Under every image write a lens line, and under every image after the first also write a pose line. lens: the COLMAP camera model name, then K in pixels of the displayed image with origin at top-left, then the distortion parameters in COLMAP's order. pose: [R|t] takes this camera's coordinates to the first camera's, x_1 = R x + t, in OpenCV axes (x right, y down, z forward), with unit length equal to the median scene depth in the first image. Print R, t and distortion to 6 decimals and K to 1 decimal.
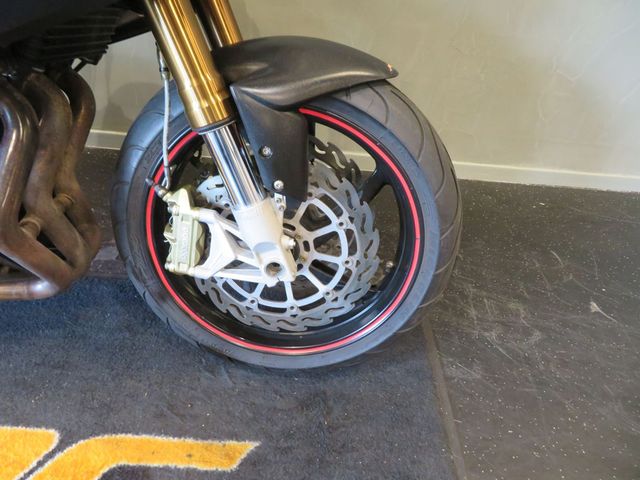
lens RADIAL K [[483.3, 0, 303.5], [0, 483.3, 232.6], [0, 0, 1]] dist [0.062685, 0.001043]
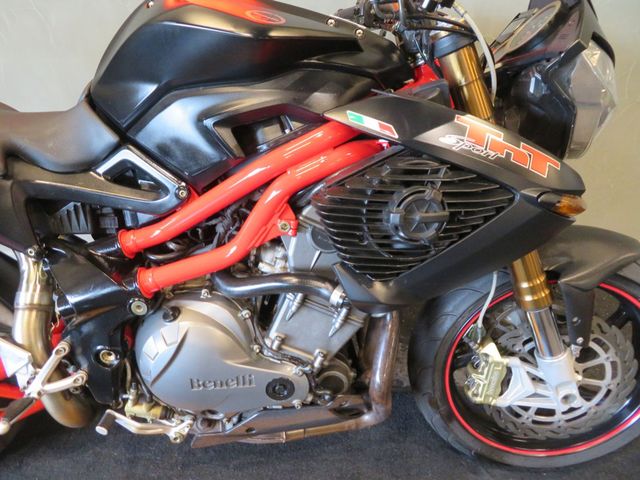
lens RADIAL K [[505.9, 0, 302.9], [0, 505.9, 214.2], [0, 0, 1]] dist [-0.028088, 0.002117]
pose [[0.997107, -0.075989, -0.001742, -0.676053], [0.075414, 0.991901, -0.102200, -0.309516], [0.009494, 0.101773, 0.994762, -0.375823]]
